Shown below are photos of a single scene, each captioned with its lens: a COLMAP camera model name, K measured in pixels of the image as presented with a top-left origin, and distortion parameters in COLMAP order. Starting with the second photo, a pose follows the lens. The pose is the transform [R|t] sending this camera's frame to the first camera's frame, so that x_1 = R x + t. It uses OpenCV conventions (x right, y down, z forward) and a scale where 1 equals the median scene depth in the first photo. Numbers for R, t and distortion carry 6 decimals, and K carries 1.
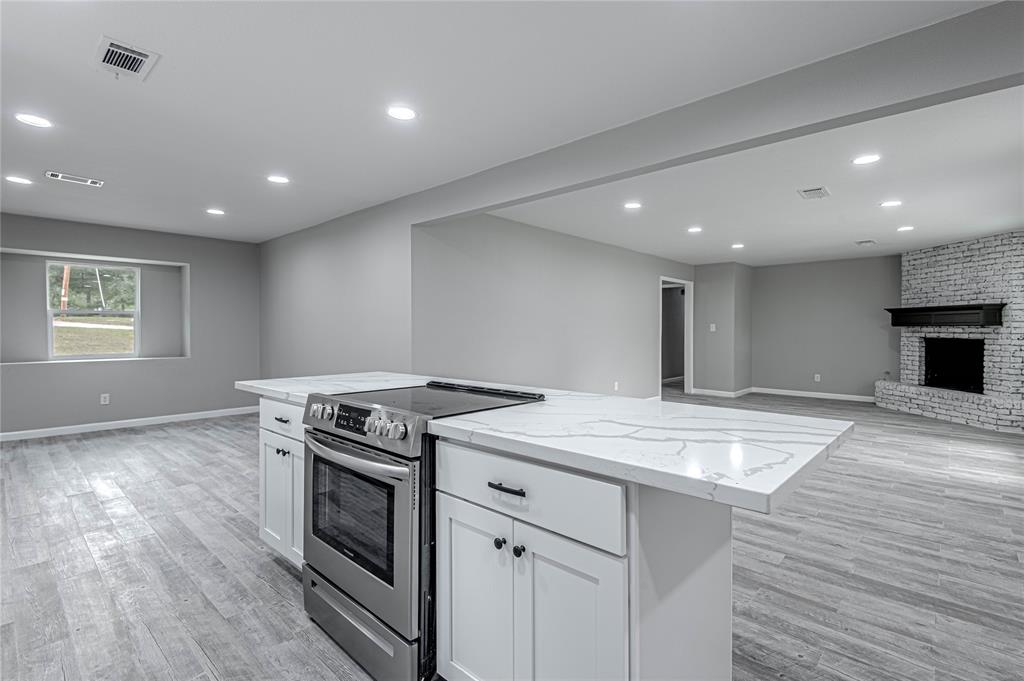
lens RADIAL K [[472.6, 0, 511.1], [0, 472.6, 336.9], [0, 0, 1]] dist [0.037010, -0.024572]
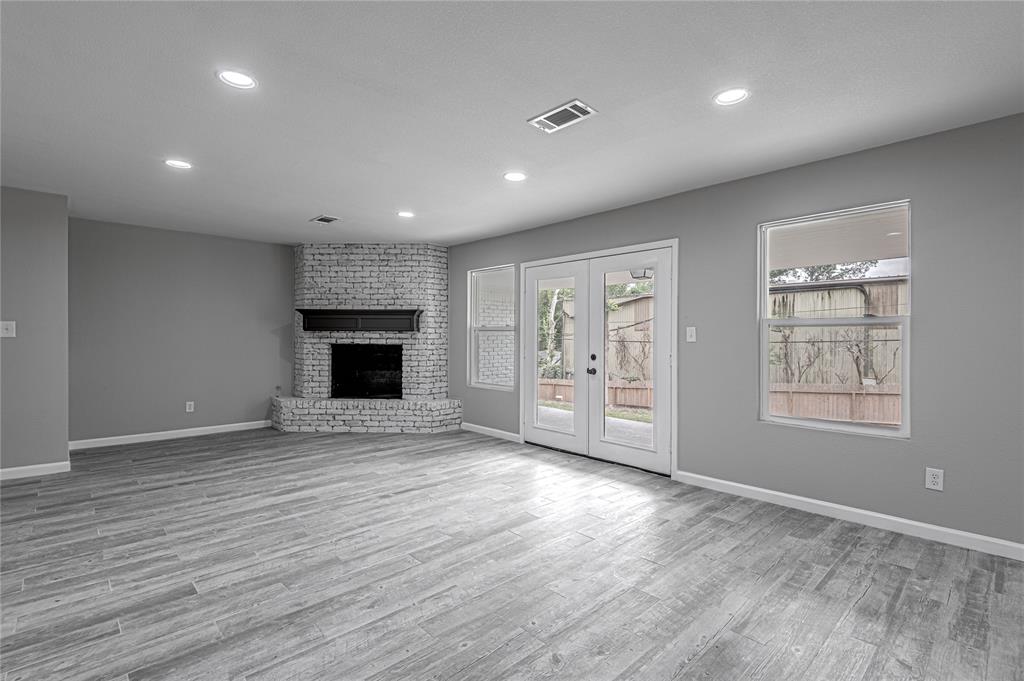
lens RADIAL K [[472.6, 0, 511.1], [0, 472.6, 336.9], [0, 0, 1]] dist [0.037010, -0.024572]
pose [[0.066799, -0.001501, 0.997765, 0.005859], [0.011607, 0.999932, 0.000728, -0.009289], [-0.997699, 0.011532, 0.066812, 0.689605]]
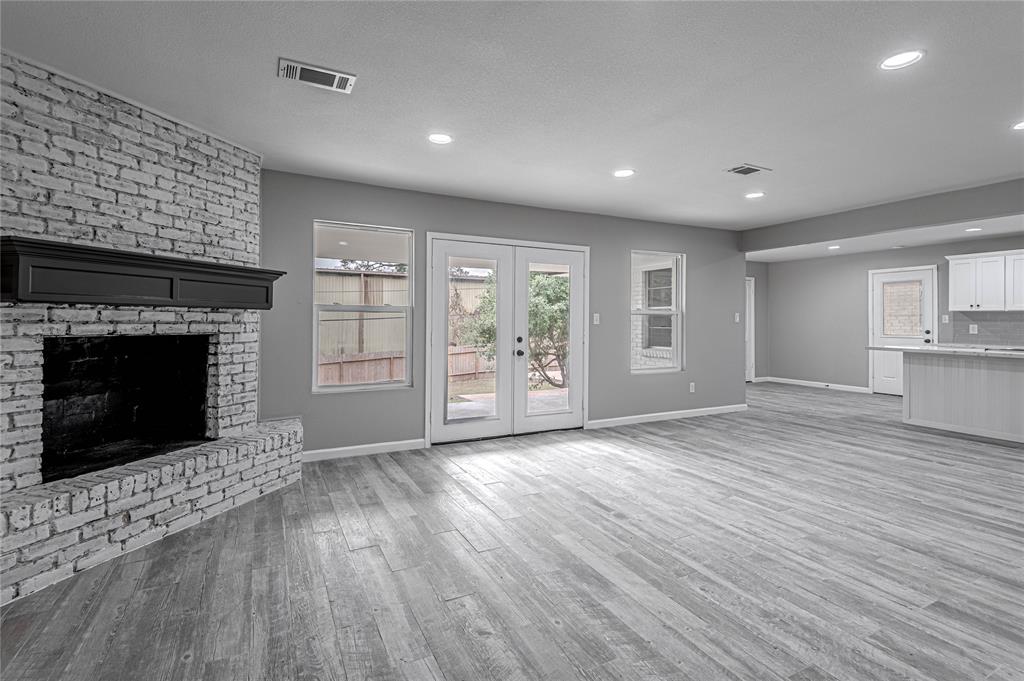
lens RADIAL K [[478.4, 0, 491.8], [0, 478.4, 317.2], [0, 0, 1]] dist [0.016912, -0.007510]
pose [[-0.933993, -0.007422, 0.357215, 0.508459], [-0.004315, 0.999946, 0.009496, -0.019775], [-0.357266, 0.007328, -0.933974, 1.359664]]
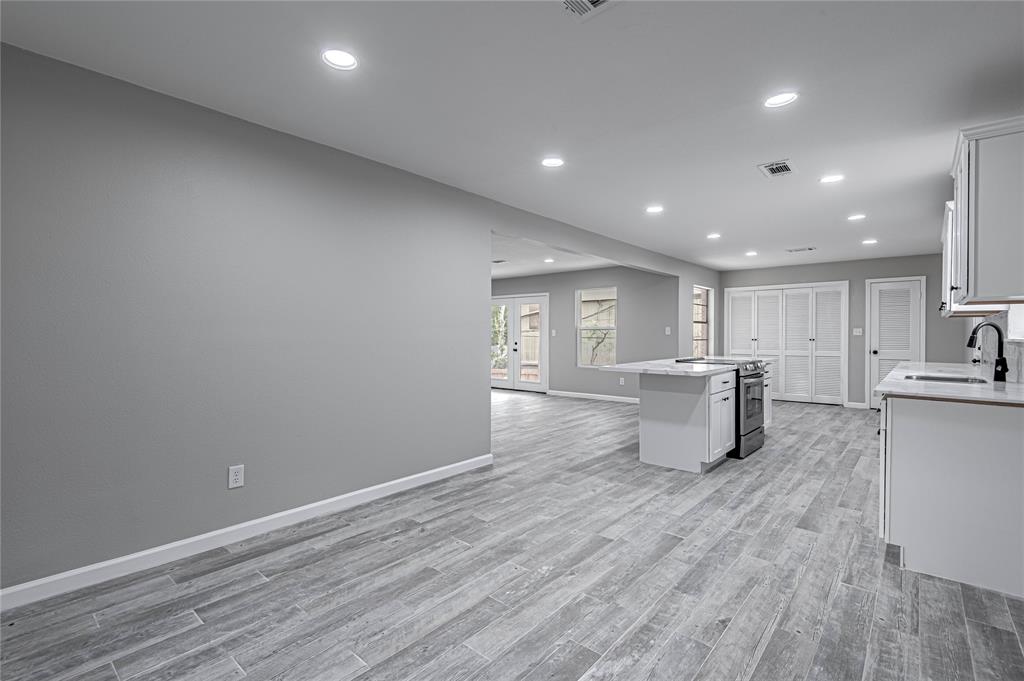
lens RADIAL K [[472.6, 0, 511.1], [0, 472.6, 336.9], [0, 0, 1]] dist [0.037010, -0.024572]
pose [[-0.033773, -0.008407, 0.999394, -0.832082], [0.012021, 0.999889, 0.008817, -0.011695], [-0.999357, 0.012311, -0.033668, 0.680417]]
